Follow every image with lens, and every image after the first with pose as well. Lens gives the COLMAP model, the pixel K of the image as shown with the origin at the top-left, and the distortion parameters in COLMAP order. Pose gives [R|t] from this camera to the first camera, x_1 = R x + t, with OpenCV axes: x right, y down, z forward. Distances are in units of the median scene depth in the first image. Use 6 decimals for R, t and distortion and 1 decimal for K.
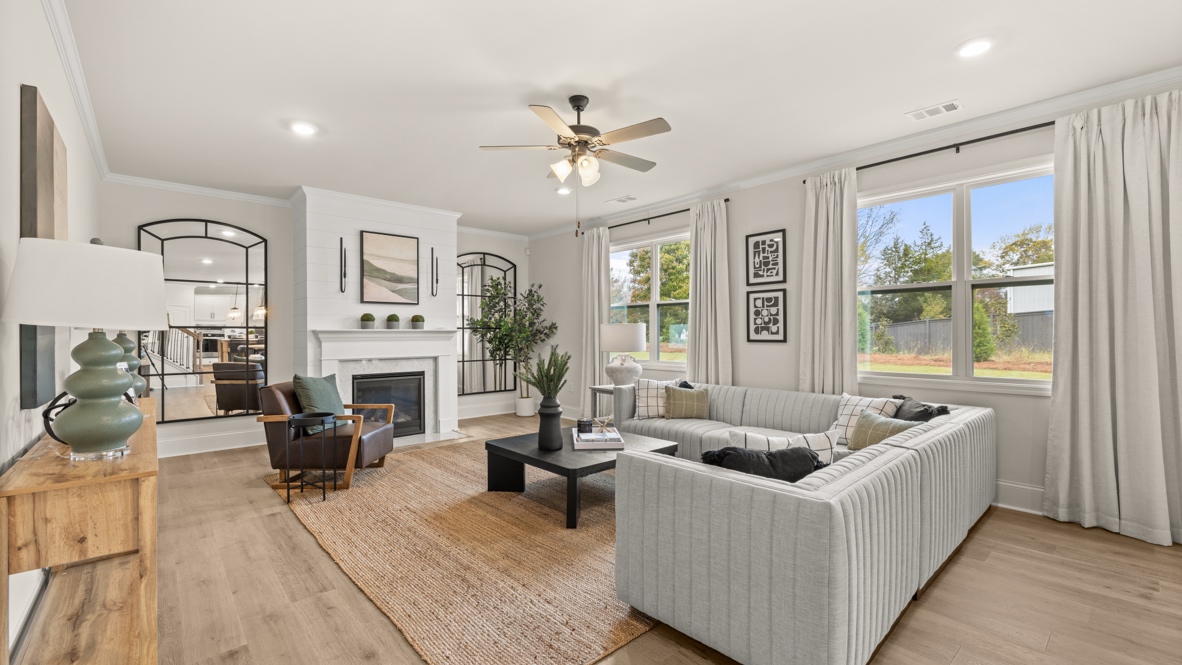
lens RADIAL K [[493.2, 0, 587.7], [0, 493.2, 332.7], [0, 0, 1]] dist [-0.004059, 0.000280]
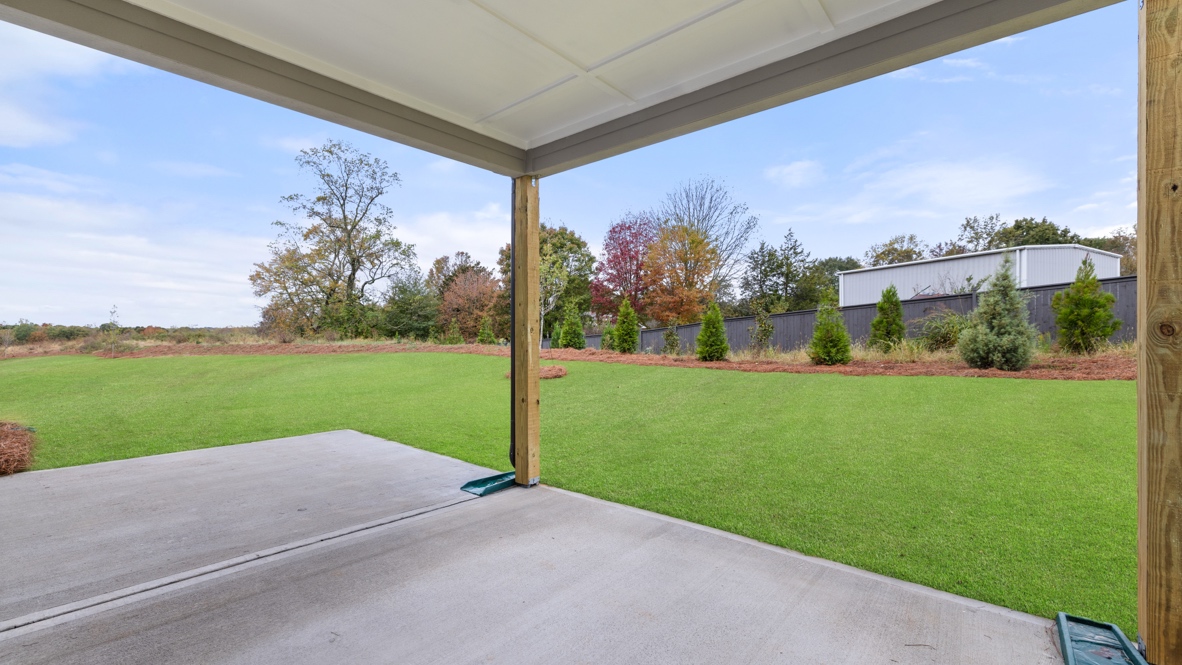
lens RADIAL K [[493.2, 0, 581.5], [0, 493.2, 330.1], [0, 0, 1]] dist [-0.004059, 0.000280]
pose [[0.990744, 0.000875, 0.135740, 1.181138], [0.000343, 0.999960, -0.008949, 0.016614], [-0.135743, 0.008913, 0.990704, 0.200537]]
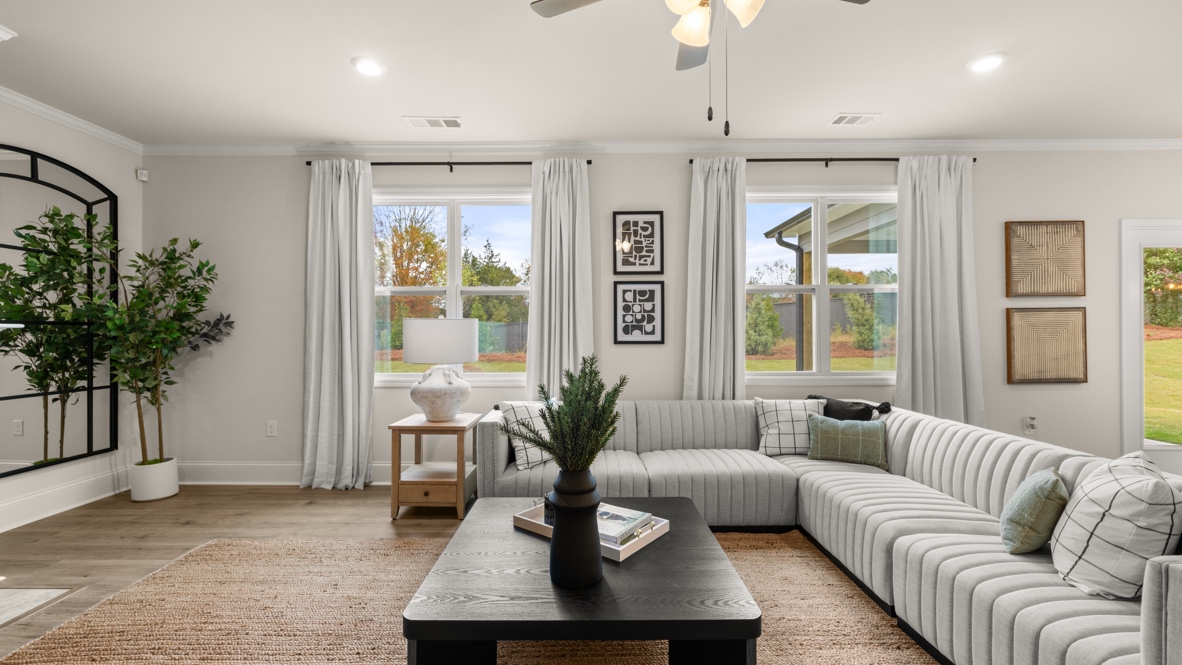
lens RADIAL K [[493.2, 0, 588.4], [0, 493.2, 333.3], [0, 0, 1]] dist [-0.004059, 0.000280]
pose [[0.666573, 0.000024, 0.745440, -0.276126], [0.000836, 0.999999, -0.000779, 0.001750], [-0.745440, 0.001142, 0.666572, 0.446974]]
